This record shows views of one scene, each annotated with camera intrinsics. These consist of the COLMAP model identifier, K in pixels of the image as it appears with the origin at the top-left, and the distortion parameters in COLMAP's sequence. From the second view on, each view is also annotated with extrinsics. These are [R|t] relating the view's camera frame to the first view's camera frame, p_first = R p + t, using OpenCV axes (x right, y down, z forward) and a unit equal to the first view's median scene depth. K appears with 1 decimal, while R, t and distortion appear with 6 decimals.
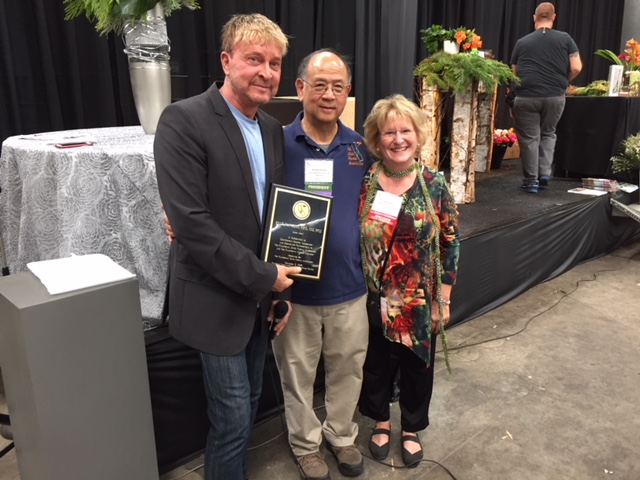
lens RADIAL K [[543.7, 0, 320.2], [0, 543.7, 238.1], [0, 0, 1]] dist [0.000331, -0.001922]
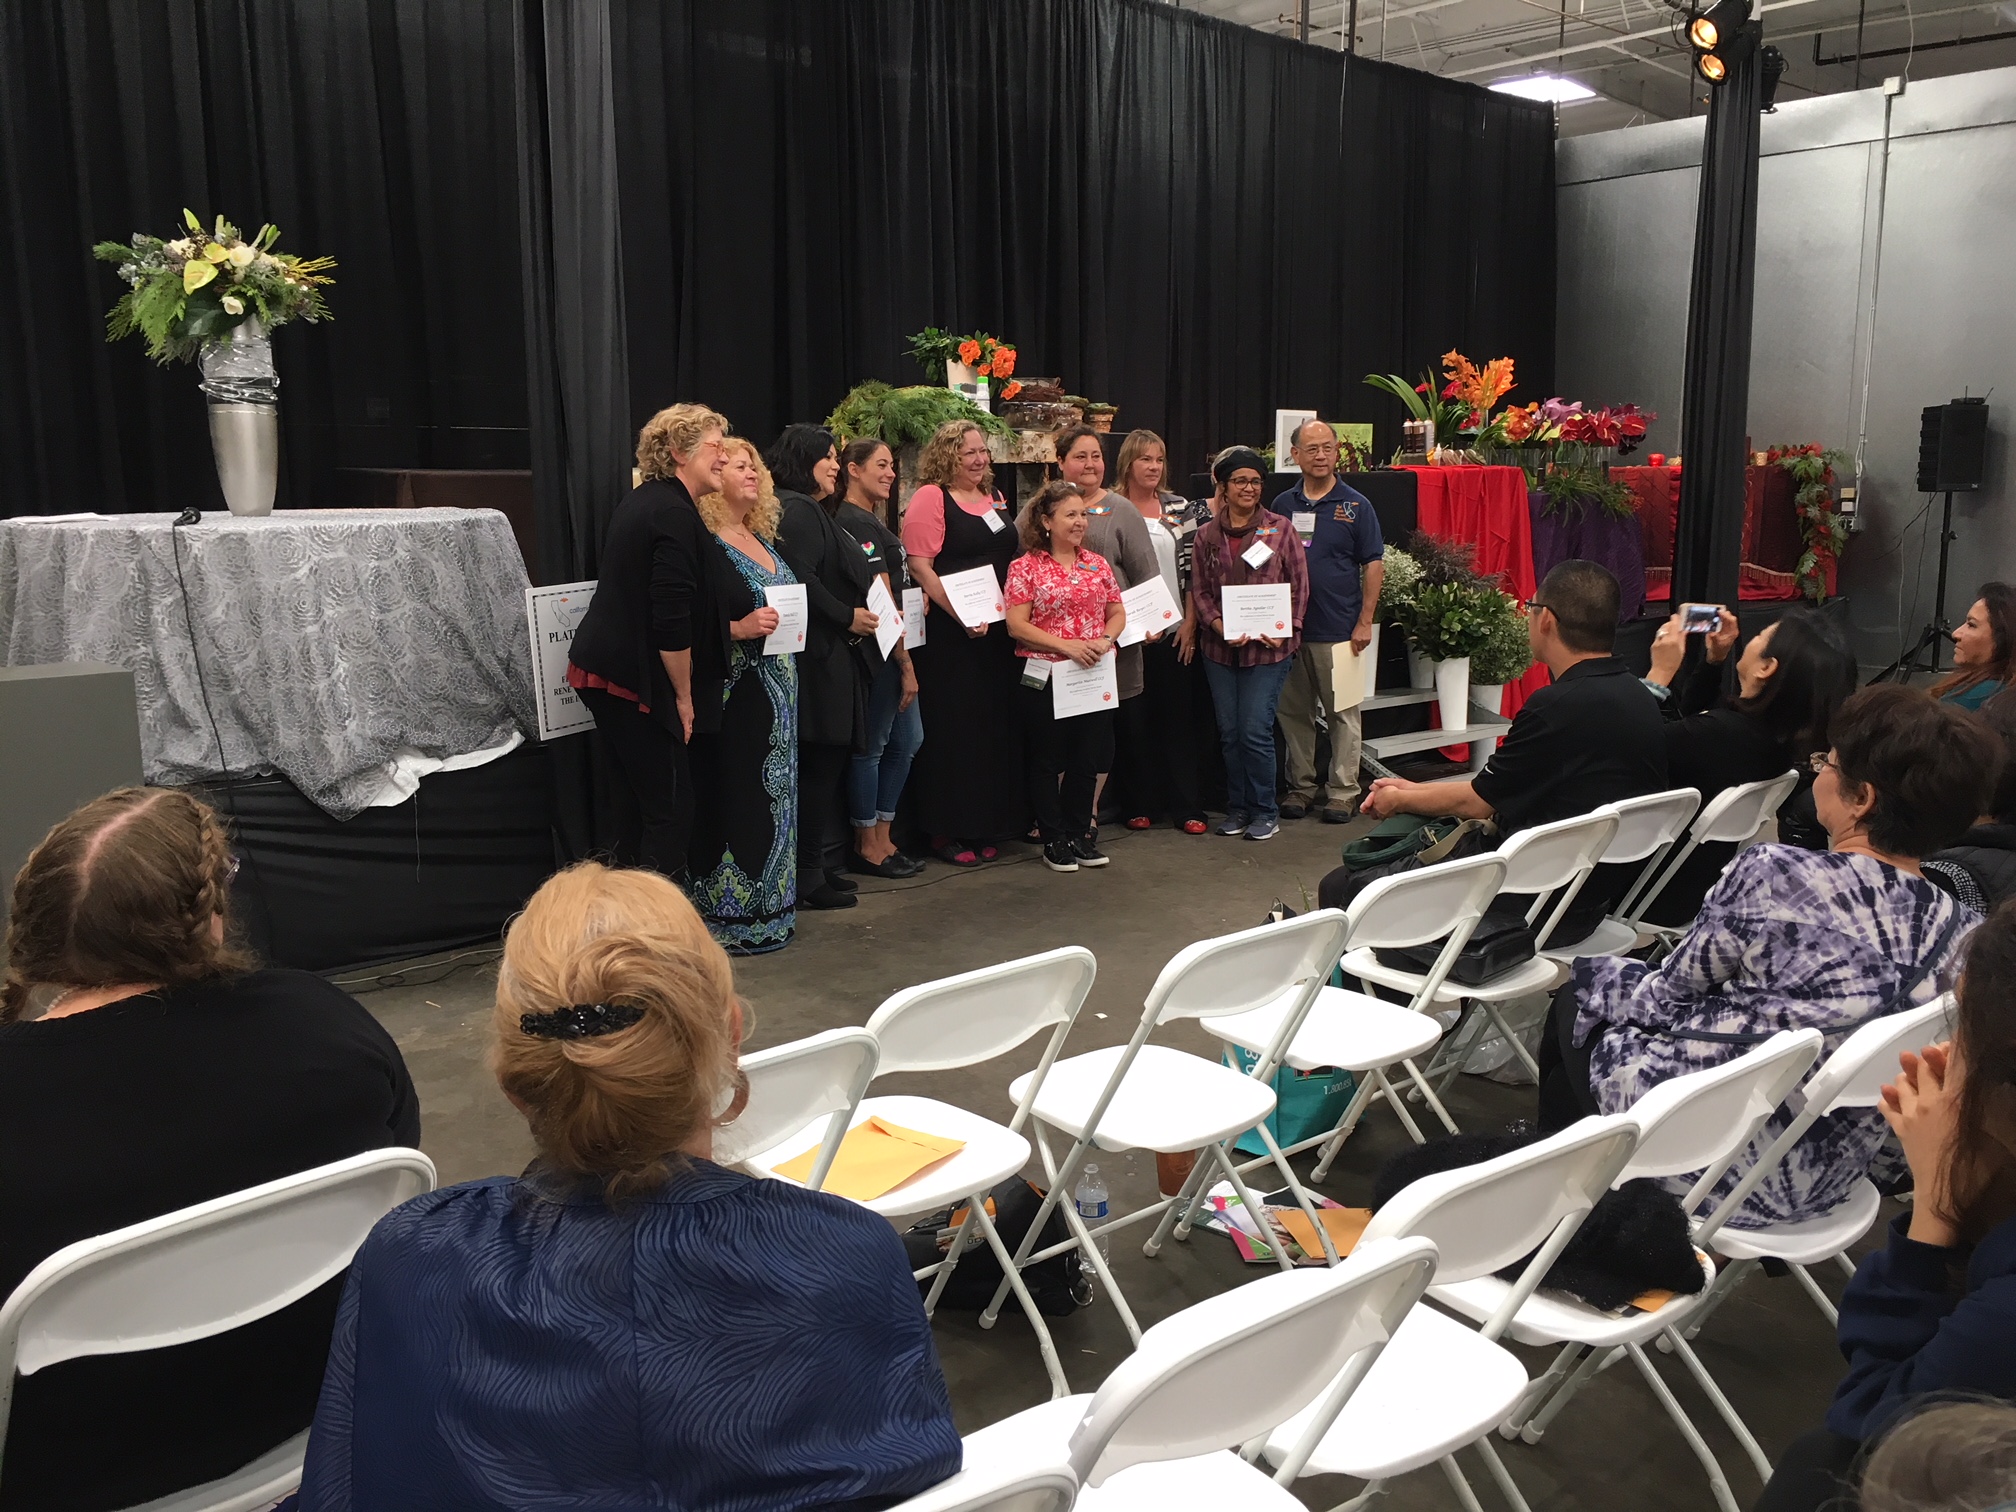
lens RADIAL K [[1699.4, 0, 1012.5], [0, 1699.4, 762.3], [0, 0, 1]] dist [0.011386, -0.011492]
pose [[0.999263, 0.009493, -0.037200, 0.796422], [-0.013166, 0.994923, -0.099779, 0.334958], [0.036064, 0.100195, 0.994314, -1.082887]]
